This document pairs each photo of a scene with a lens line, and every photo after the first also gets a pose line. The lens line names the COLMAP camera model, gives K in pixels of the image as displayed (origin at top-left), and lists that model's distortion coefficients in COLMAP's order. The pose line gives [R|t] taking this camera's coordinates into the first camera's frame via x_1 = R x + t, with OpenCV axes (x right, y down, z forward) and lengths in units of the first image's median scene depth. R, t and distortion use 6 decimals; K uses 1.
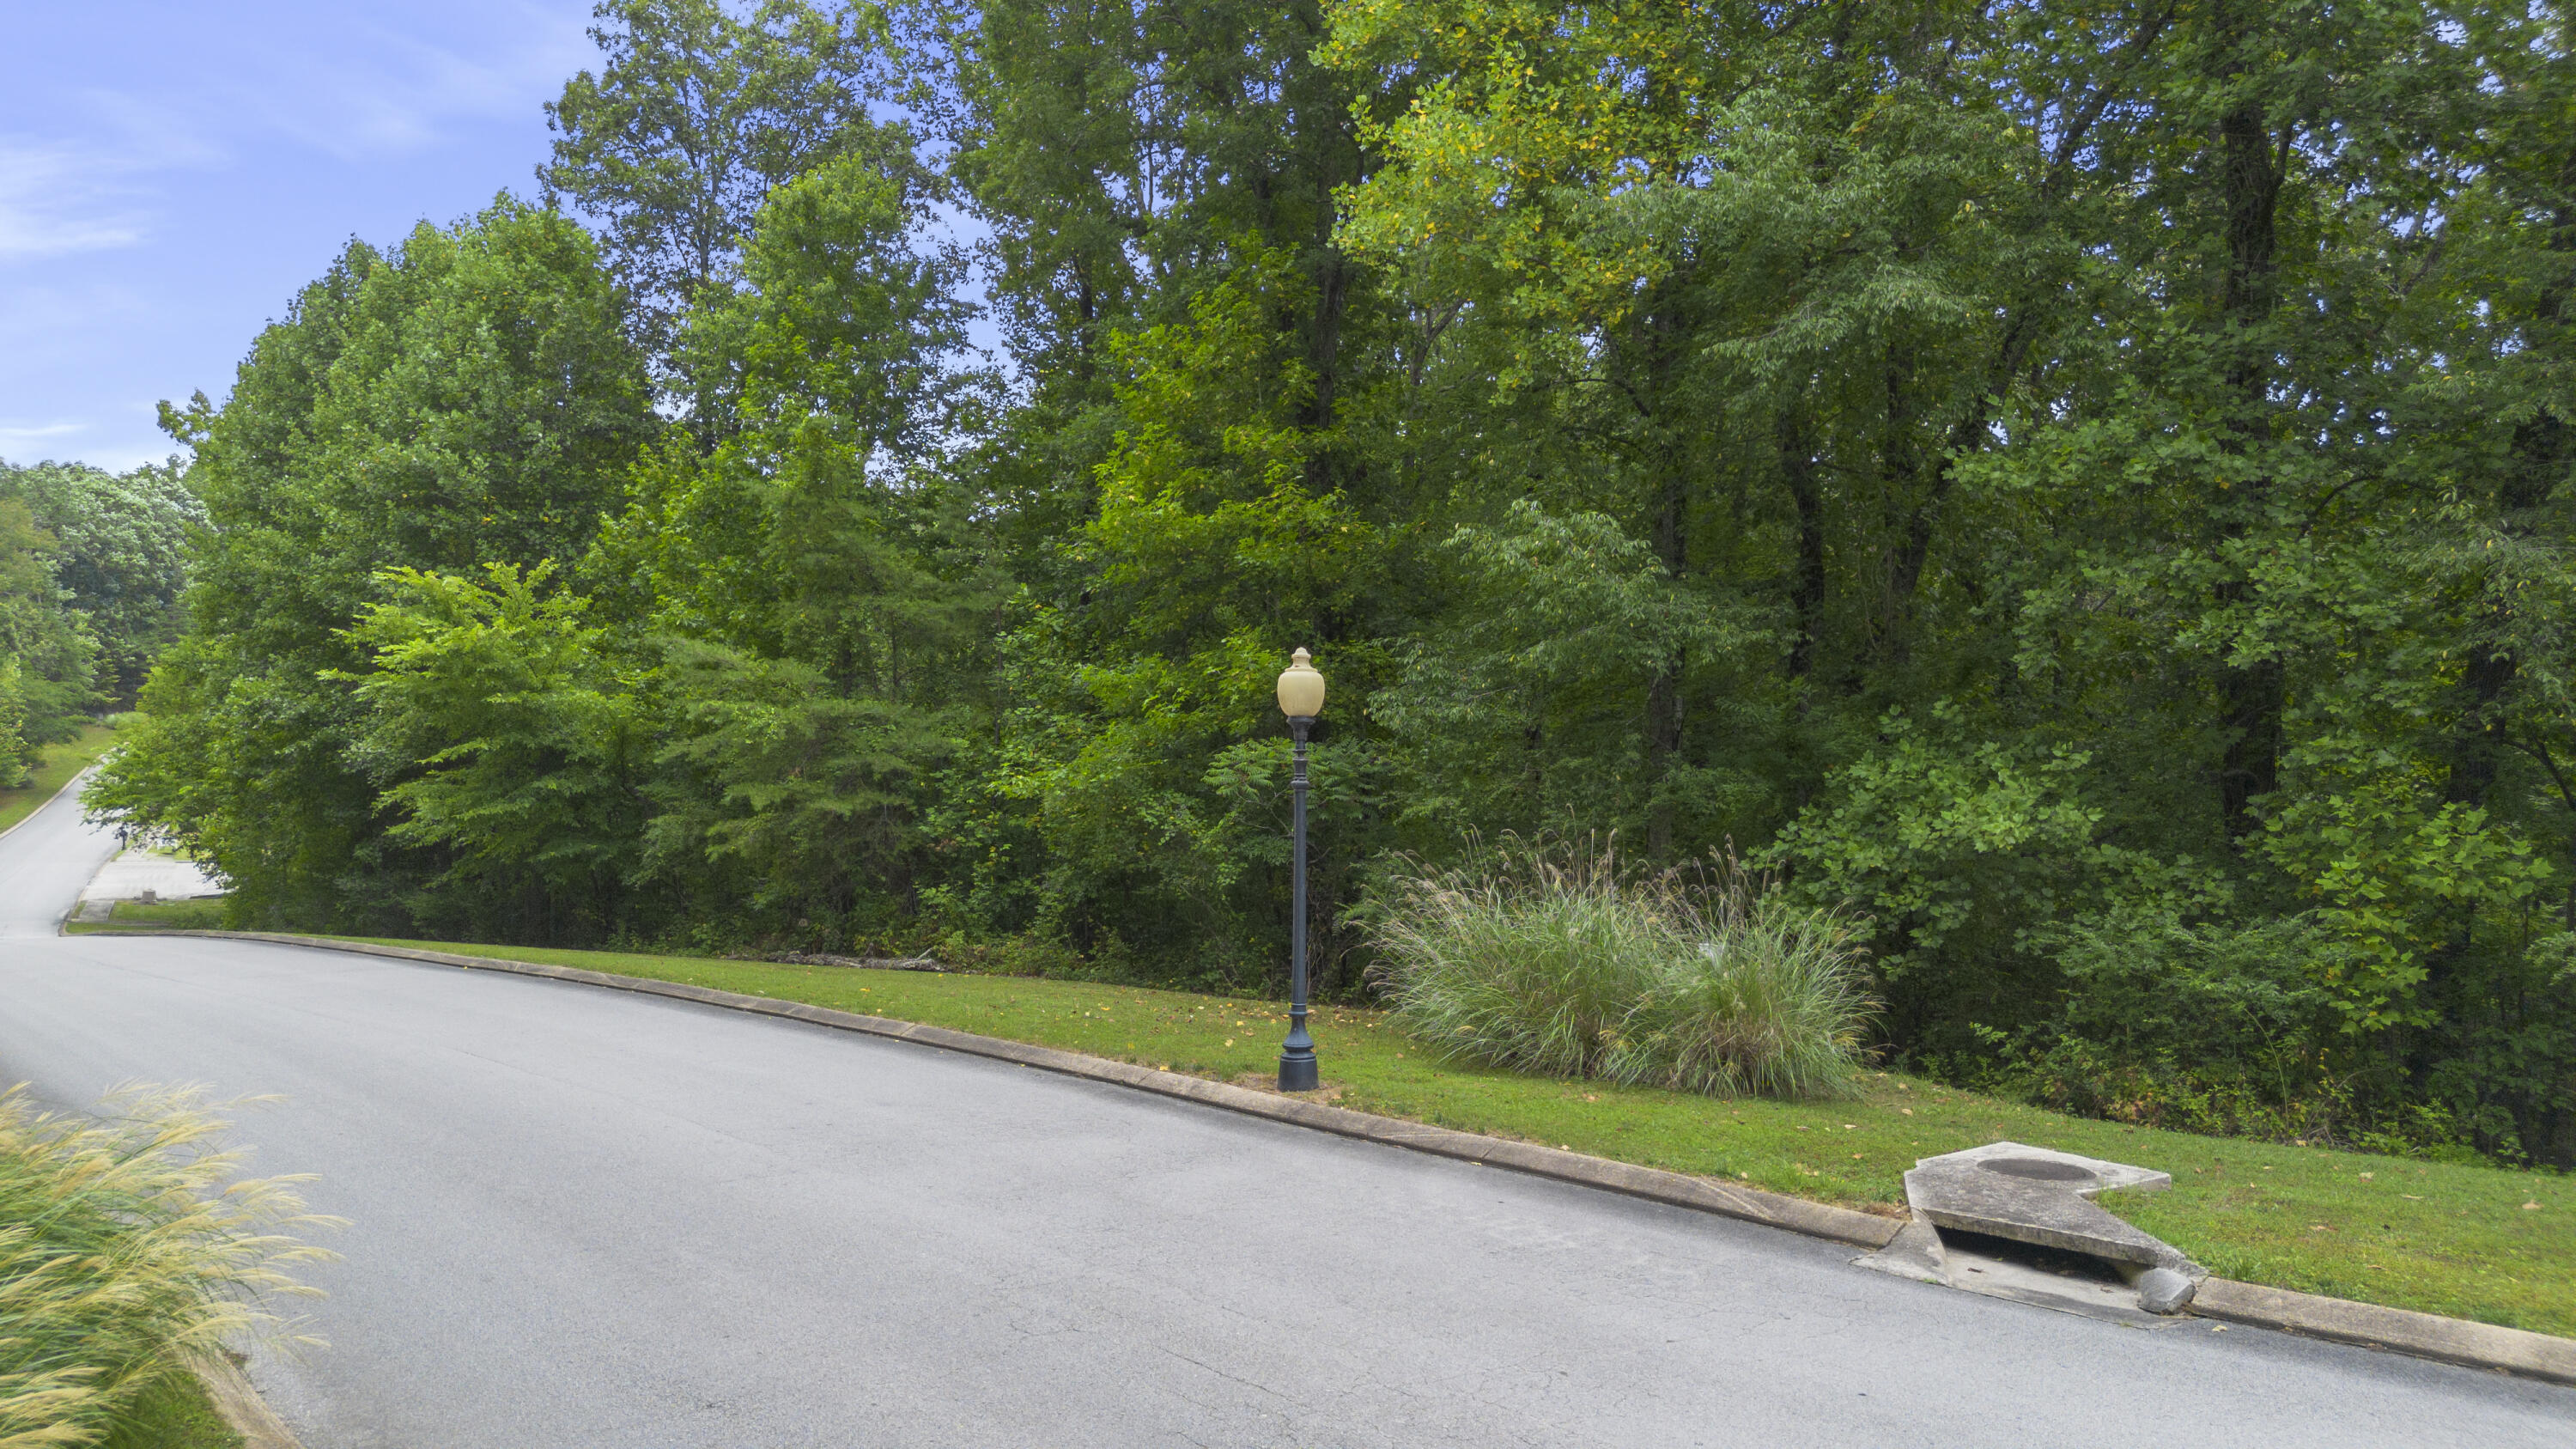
lens RADIAL K [[1788.8, 0, 1292.0], [0, 1788.8, 745.3], [0, 0, 1]] dist [0.057701, -0.129597]
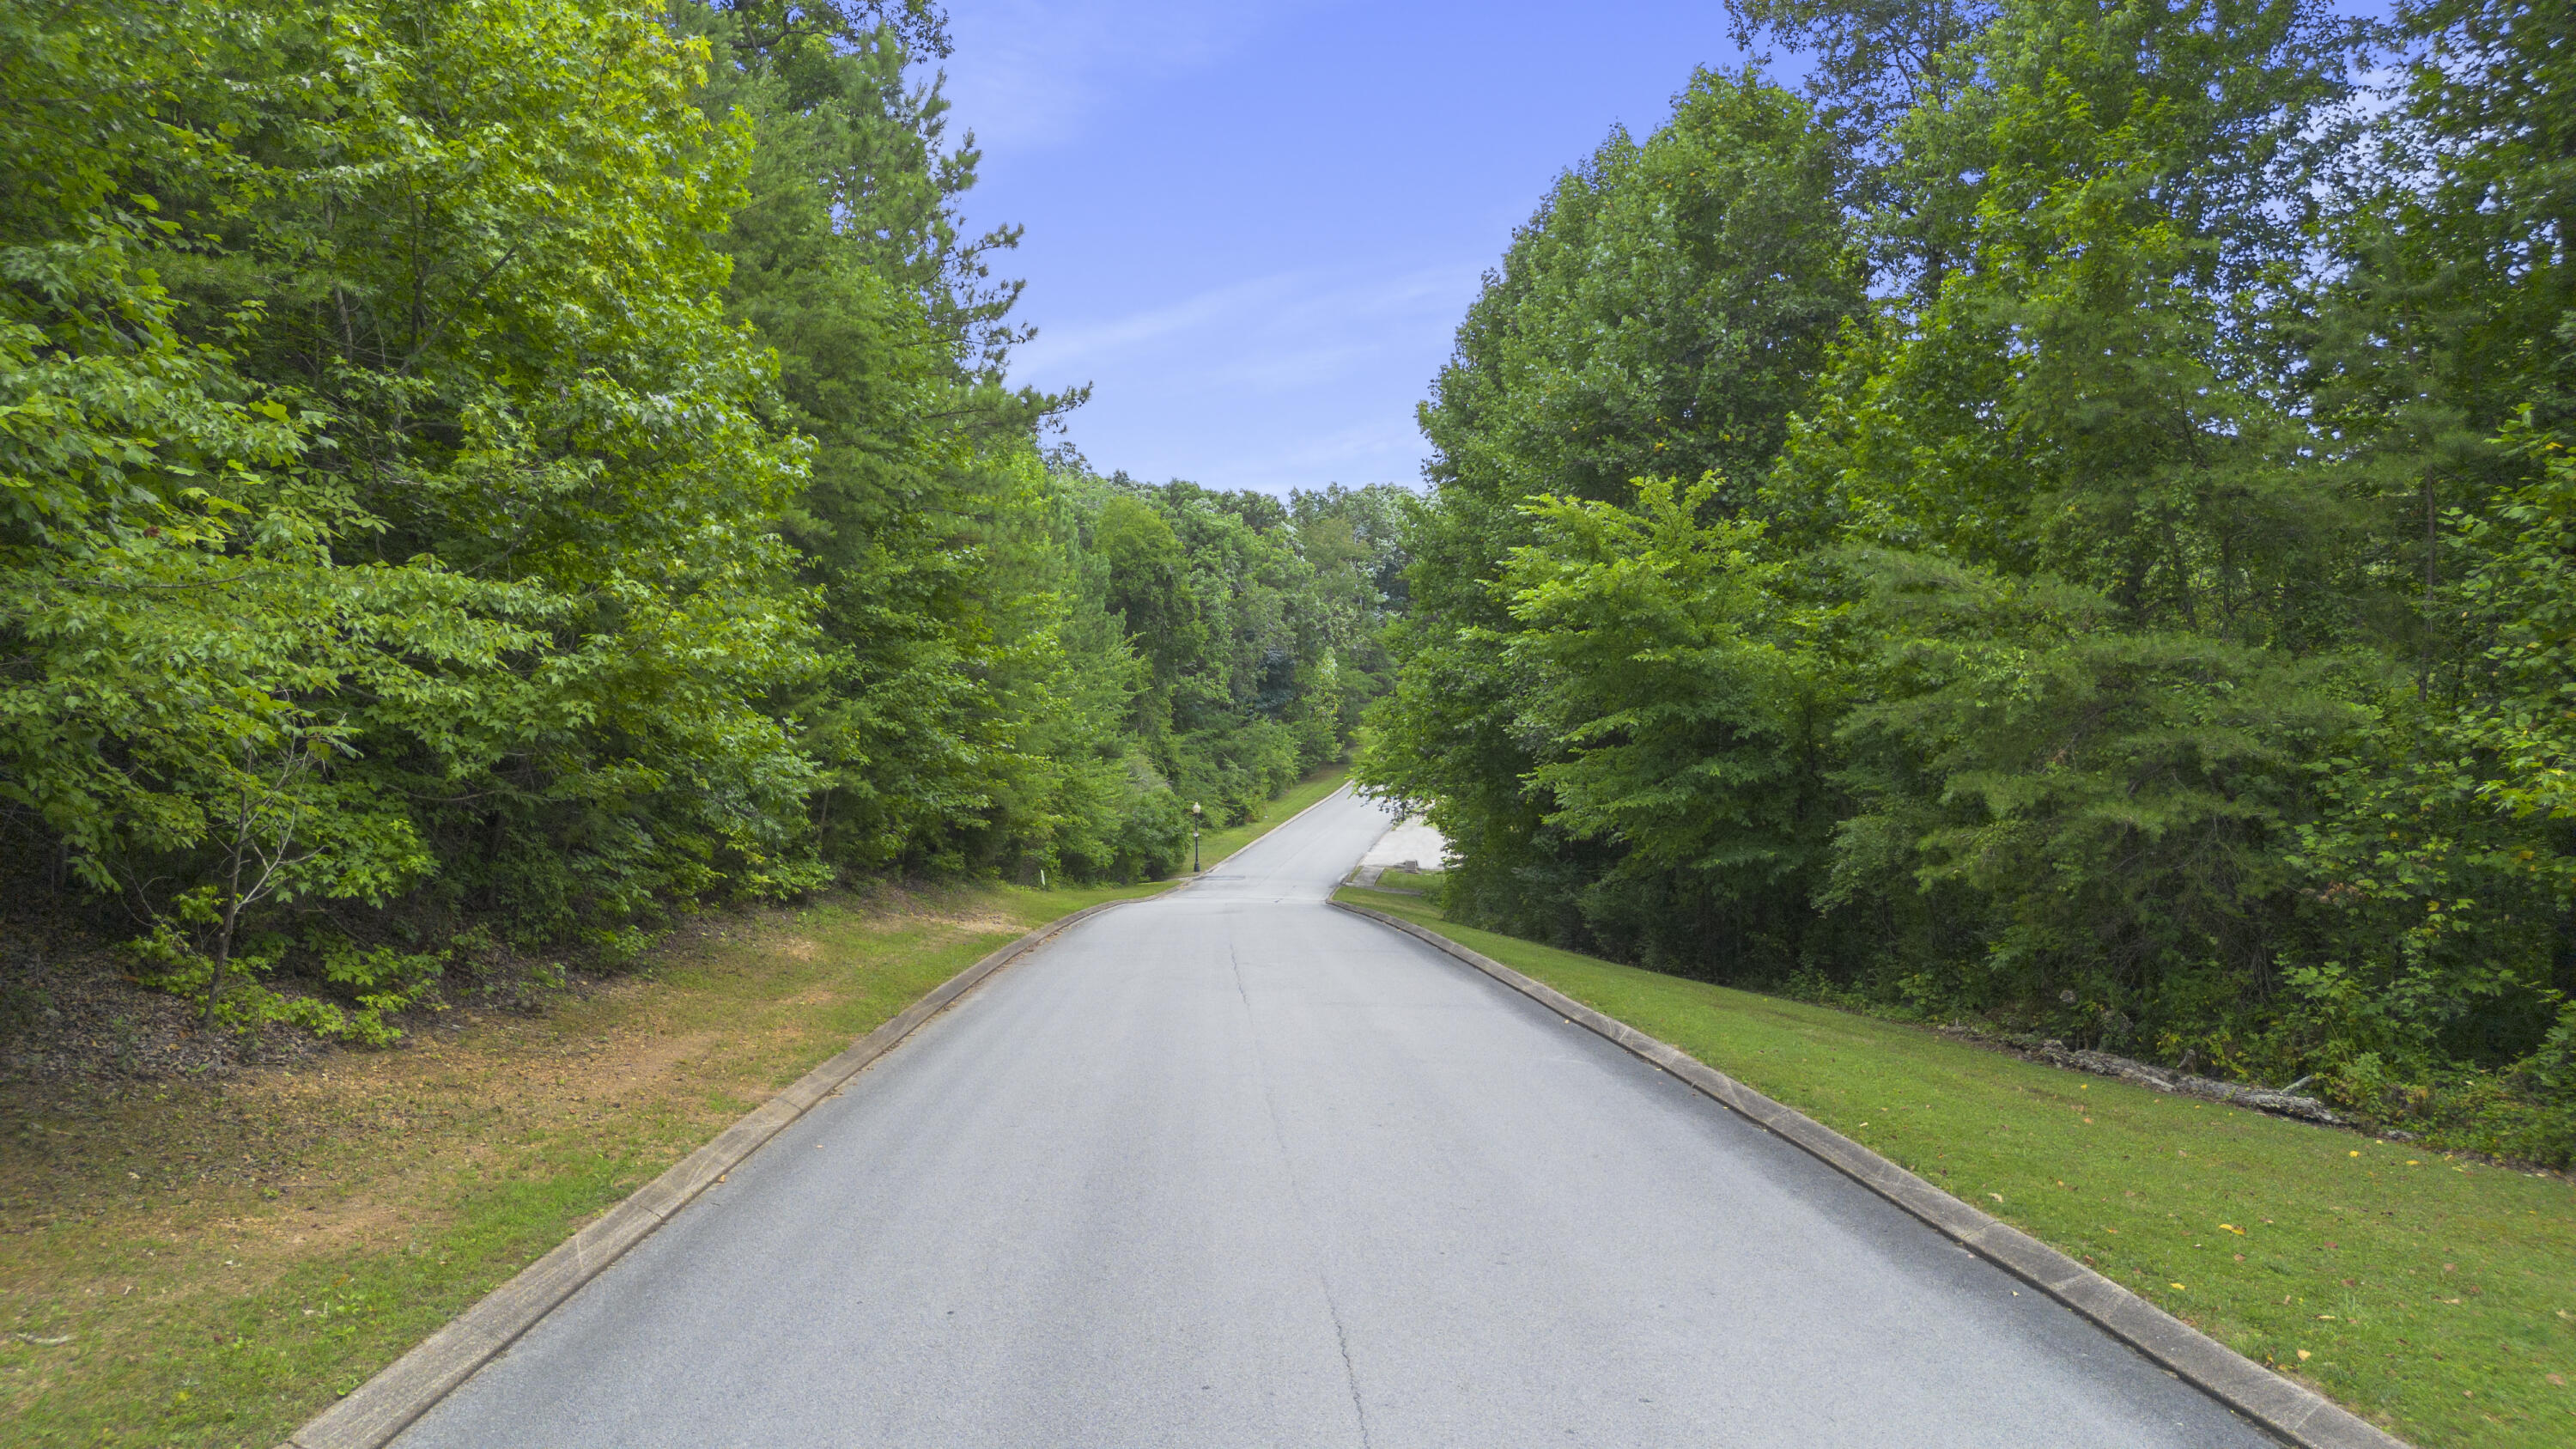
lens RADIAL K [[1847.9, 0, 1288.0], [0, 1847.9, 724.5], [0, 0, 1]] dist [0.063689, -0.057966]
pose [[0.793717, 0.008248, -0.608232, -0.101991], [-0.011218, 0.999936, -0.001080, 0.007187], [0.608184, 0.007681, 0.793759, 0.346532]]
